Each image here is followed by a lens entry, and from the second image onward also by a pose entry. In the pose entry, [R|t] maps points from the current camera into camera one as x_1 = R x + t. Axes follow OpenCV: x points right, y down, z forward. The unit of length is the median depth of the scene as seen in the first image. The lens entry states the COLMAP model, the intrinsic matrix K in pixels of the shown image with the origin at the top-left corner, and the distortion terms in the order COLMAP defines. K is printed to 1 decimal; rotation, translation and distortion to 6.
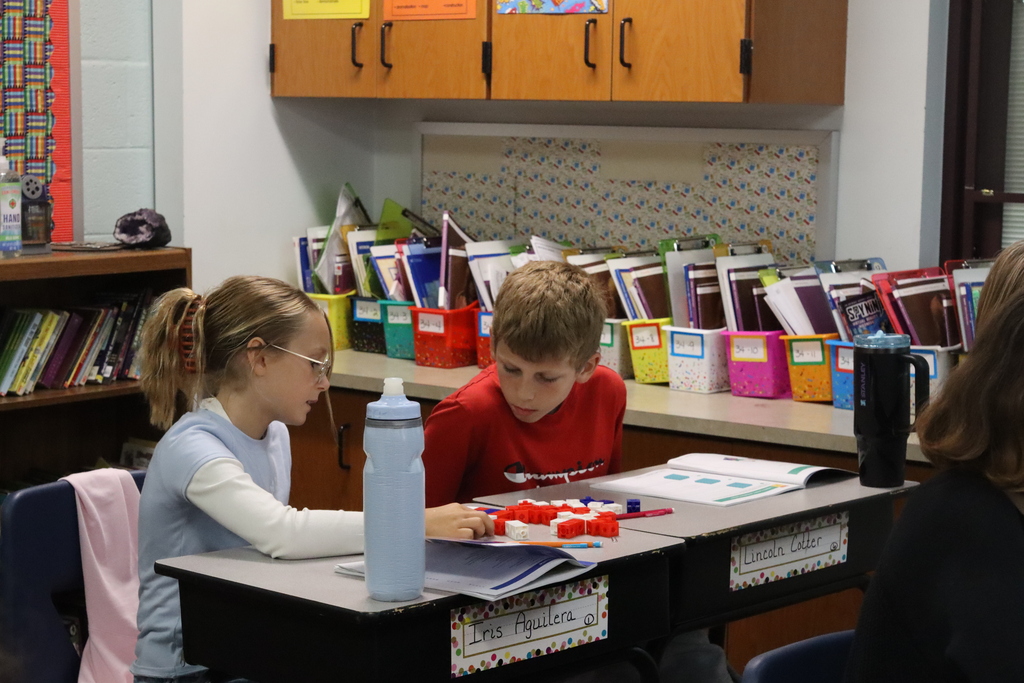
lens RADIAL K [[2009.4, 0, 512.0], [0, 2009.4, 341.5], [0, 0, 1]] dist [-0.019636, 0.057898]
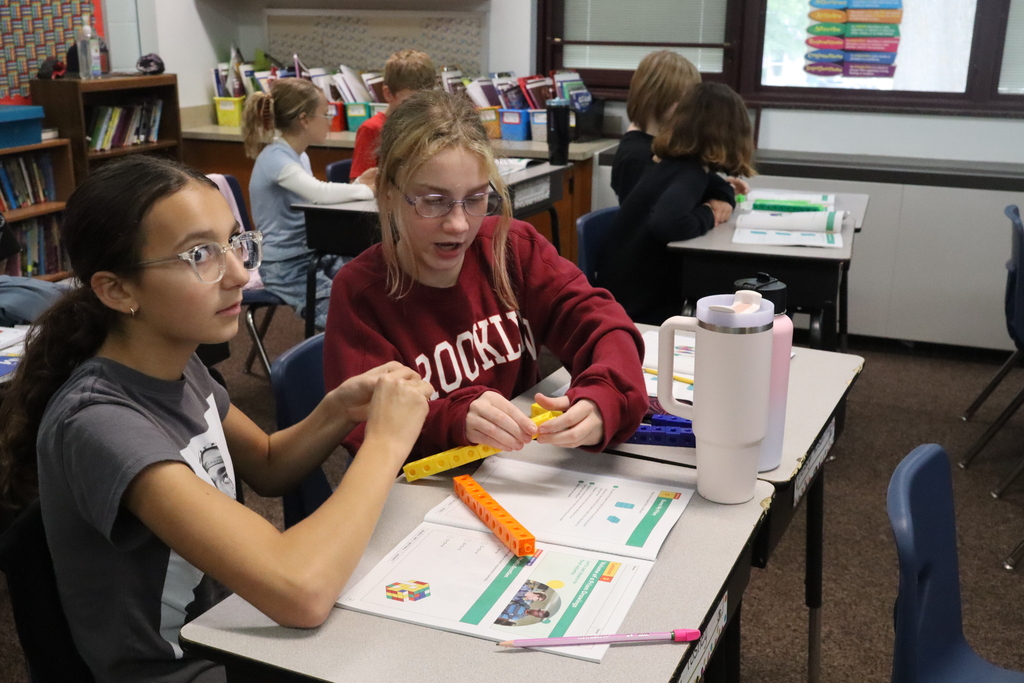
lens RADIAL K [[1056.6, 0, 512.0], [0, 1056.6, 341.5], [0, 0, 1]] dist [-0.032875, 0.013397]
pose [[0.951042, -0.092084, 0.295026, -0.176286], [0.034742, 0.980385, 0.194005, 0.022984], [-0.307104, -0.174257, 0.935586, -0.119676]]
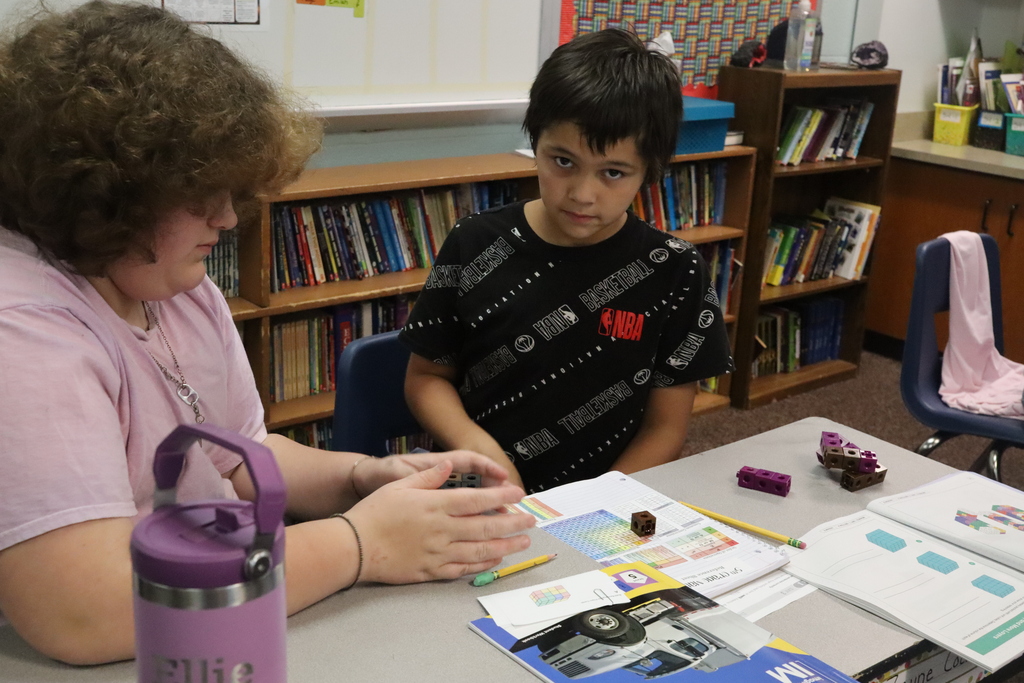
lens RADIAL K [[1215.8, 0, 512.0], [0, 1215.8, 341.5], [0, 0, 1]] dist [0.003672, 0.019251]
pose [[0.976088, 0.102356, -0.191767, -0.247770], [-0.065749, 0.979896, 0.188364, -0.001476], [0.207192, -0.171252, 0.963195, 0.058265]]
